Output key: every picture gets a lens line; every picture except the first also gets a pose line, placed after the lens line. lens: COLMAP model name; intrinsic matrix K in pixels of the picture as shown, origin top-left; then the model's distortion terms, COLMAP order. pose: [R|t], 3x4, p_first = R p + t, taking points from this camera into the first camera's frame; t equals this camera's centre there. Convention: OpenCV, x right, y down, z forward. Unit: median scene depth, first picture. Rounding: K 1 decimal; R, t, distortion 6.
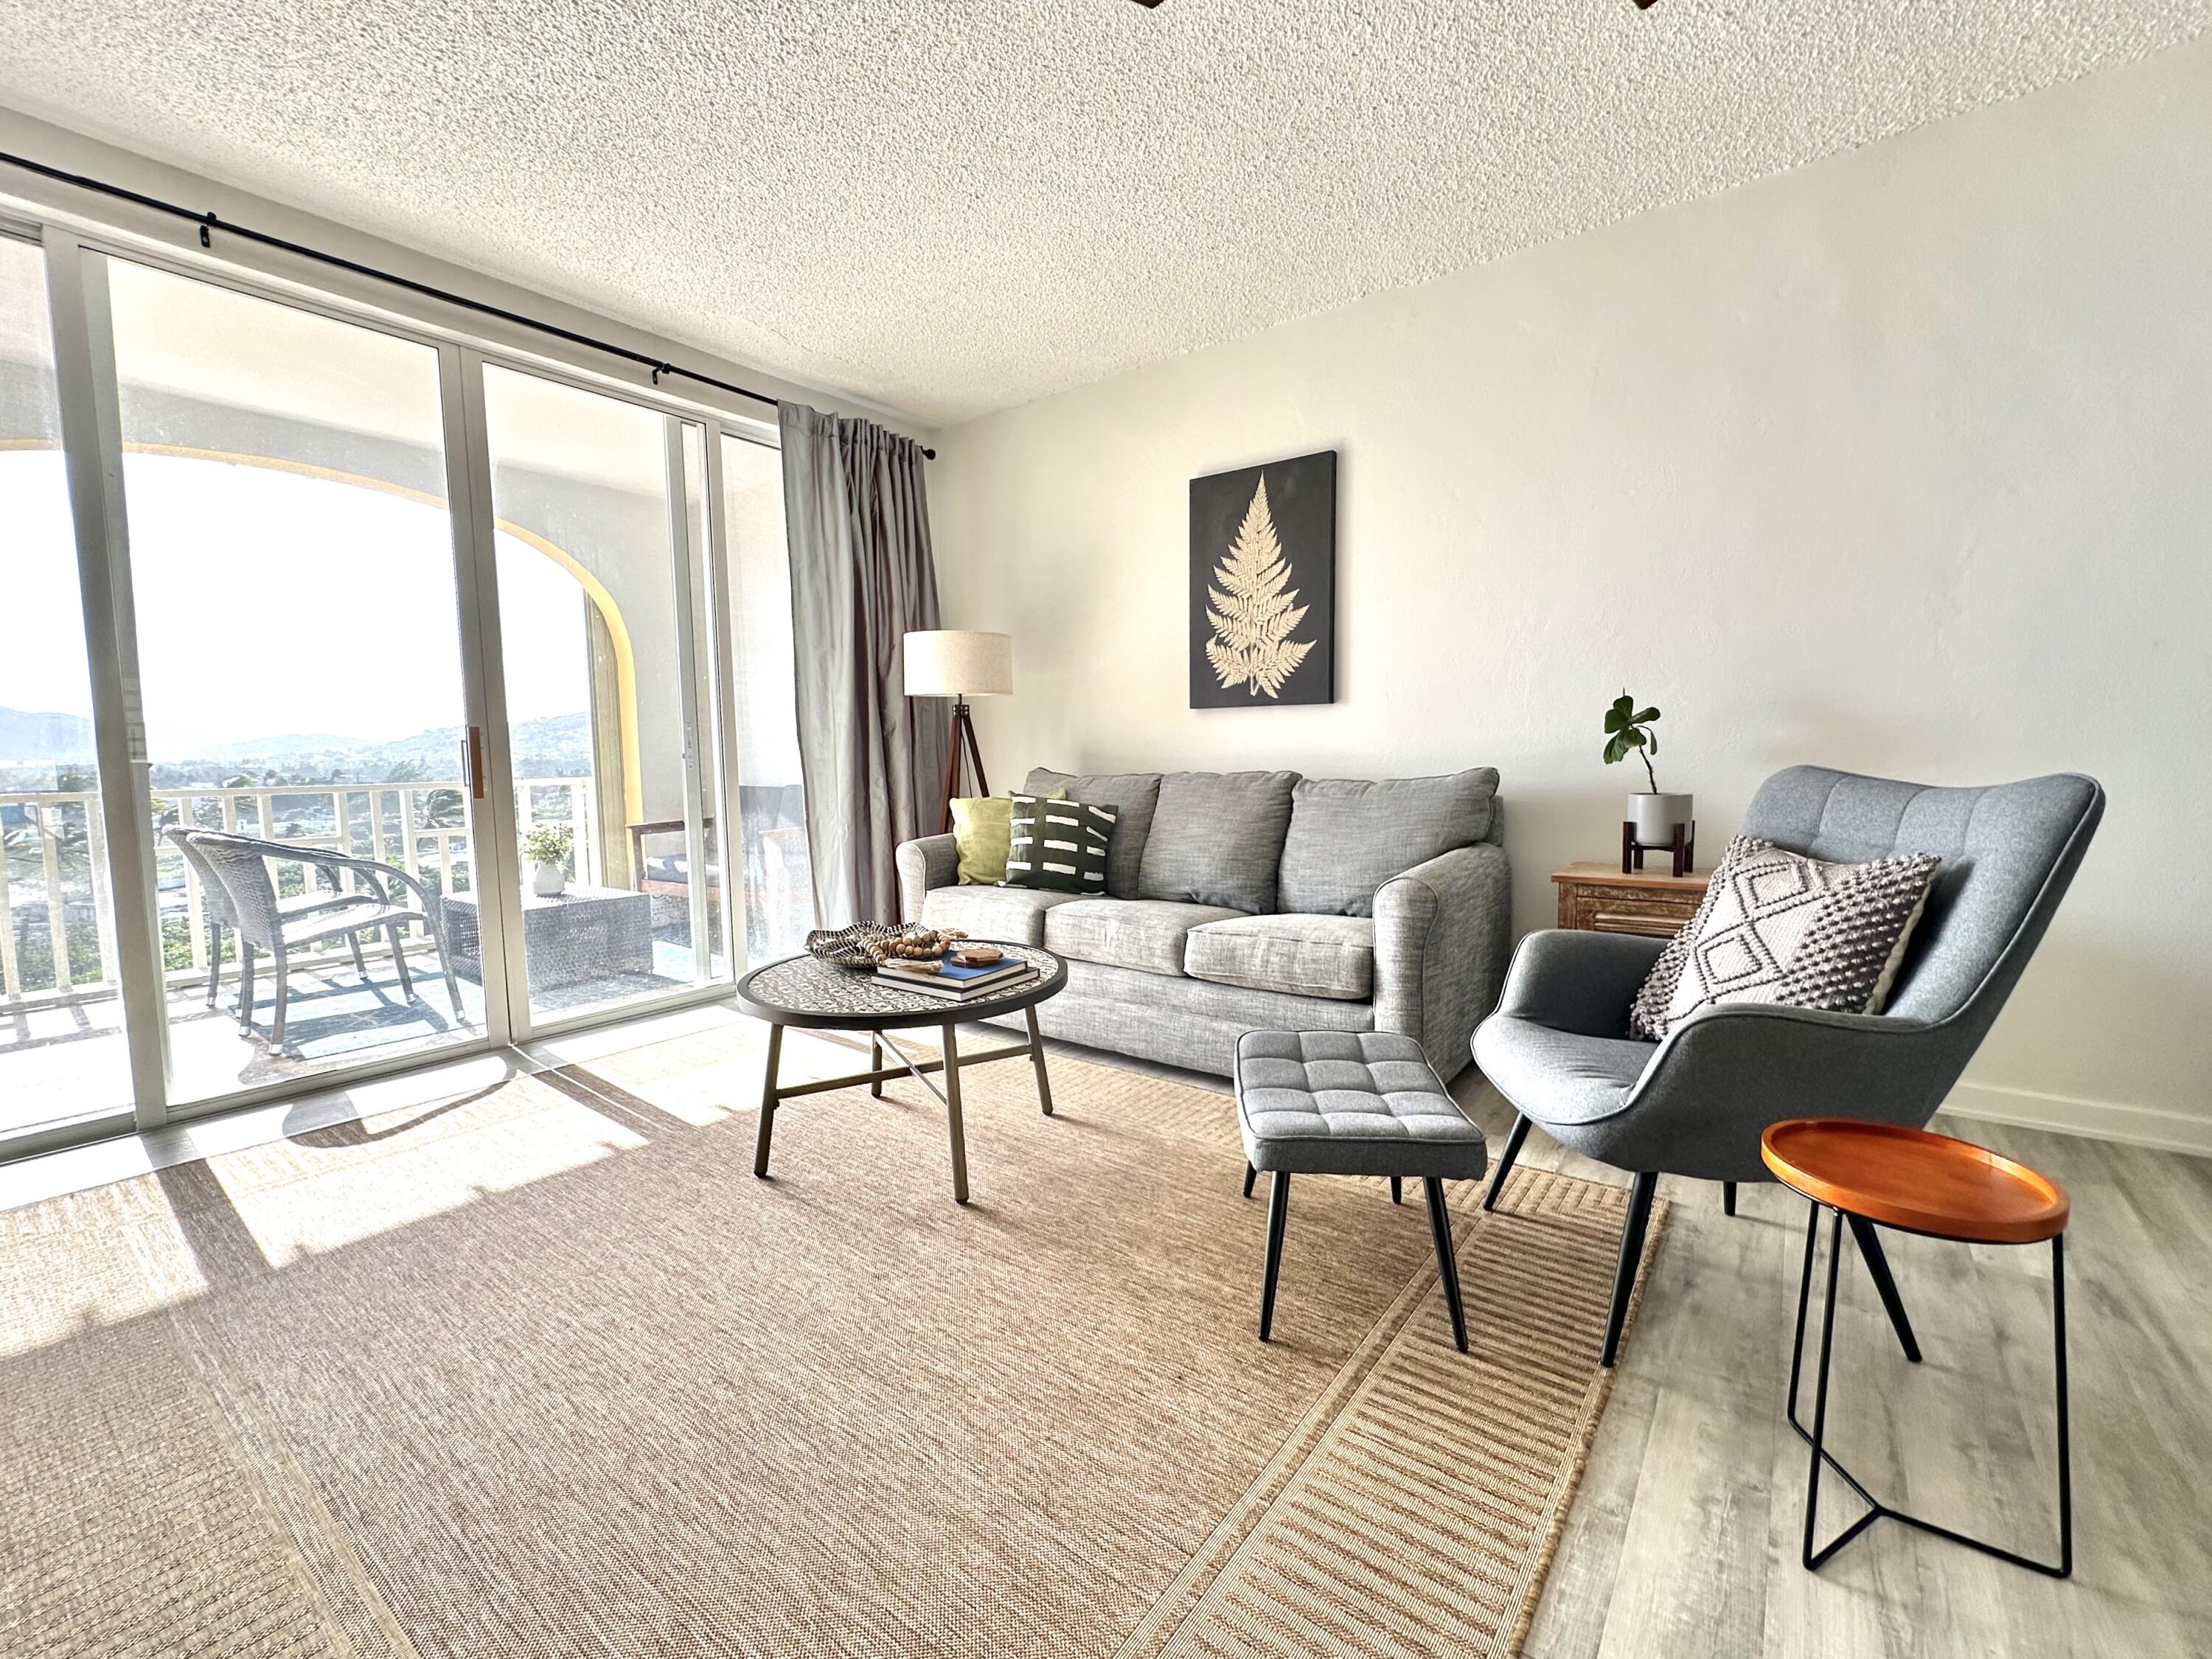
lens RADIAL K [[929.4, 0, 1106.0], [0, 929.4, 829.5], [0, 0, 1]] dist [0.000639, 0.000141]
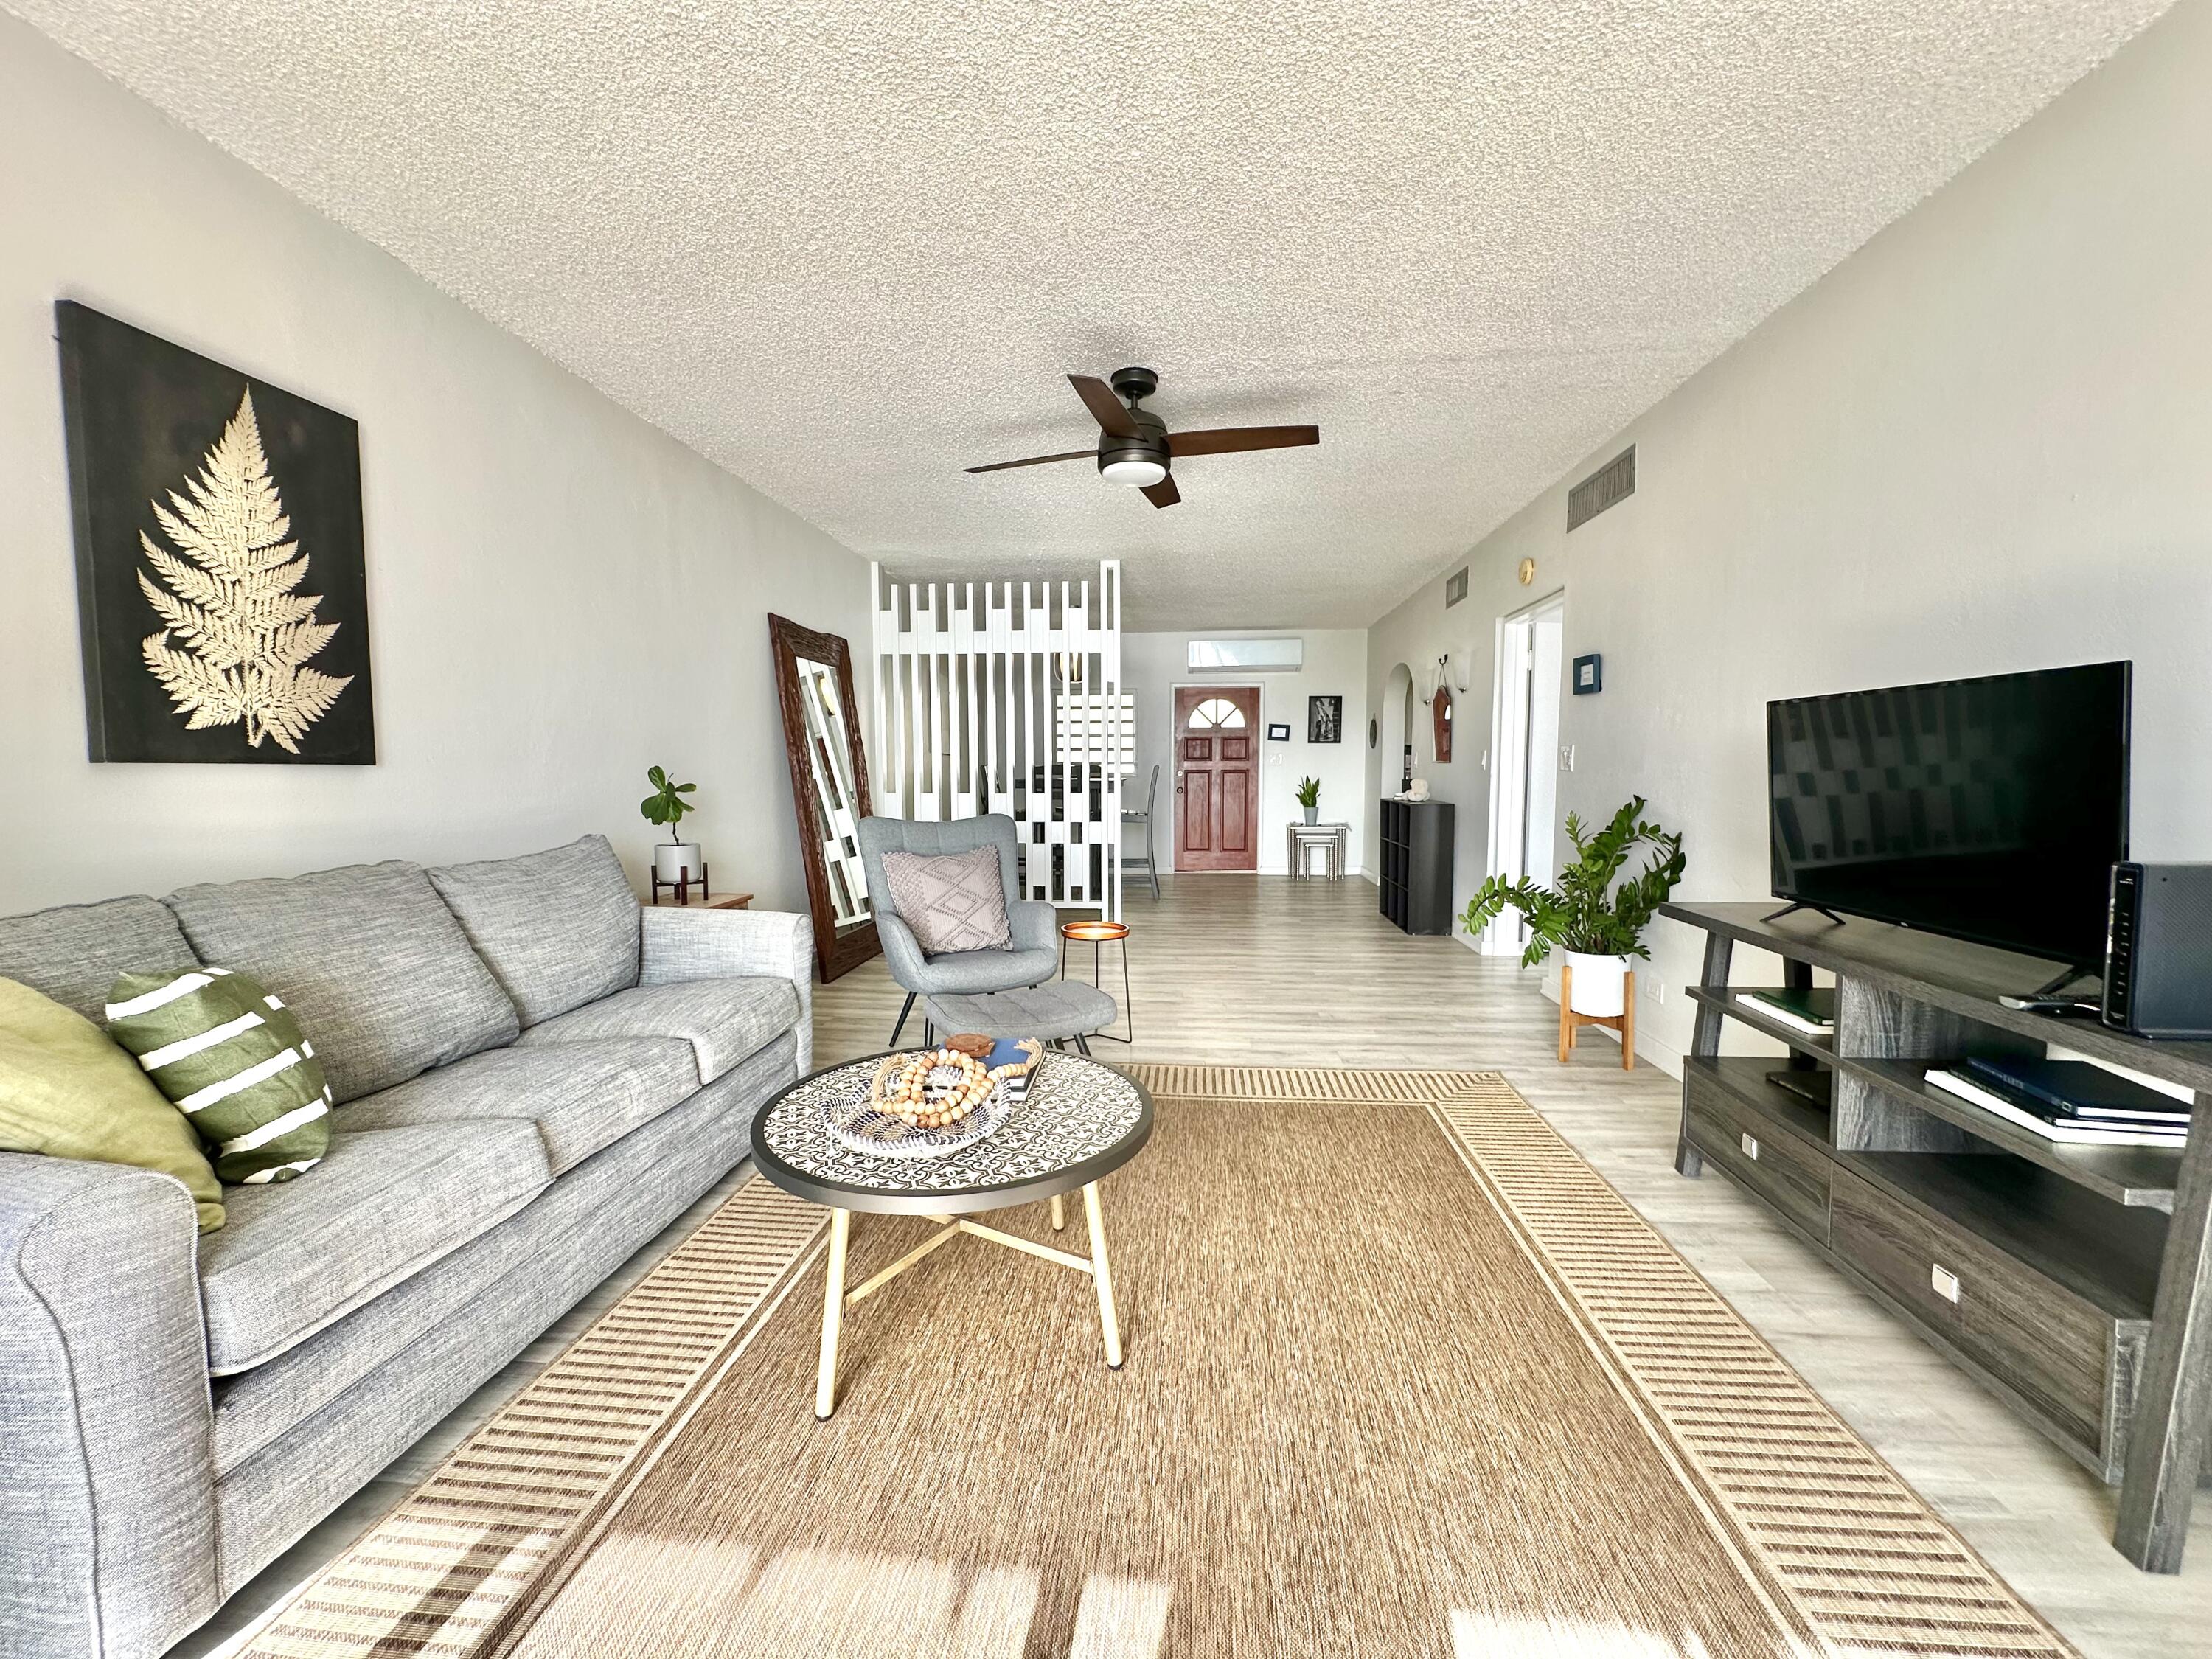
lens RADIAL K [[895.9, 0, 1106.0], [0, 895.9, 829.5], [0, 0, 1]] dist [-0.000861, -0.000107]
pose [[-0.509253, -0.039679, 0.859702, -0.629405], [0.085985, 0.991593, 0.096700, -0.100063], [-0.856311, 0.123166, -0.501560, 0.829747]]
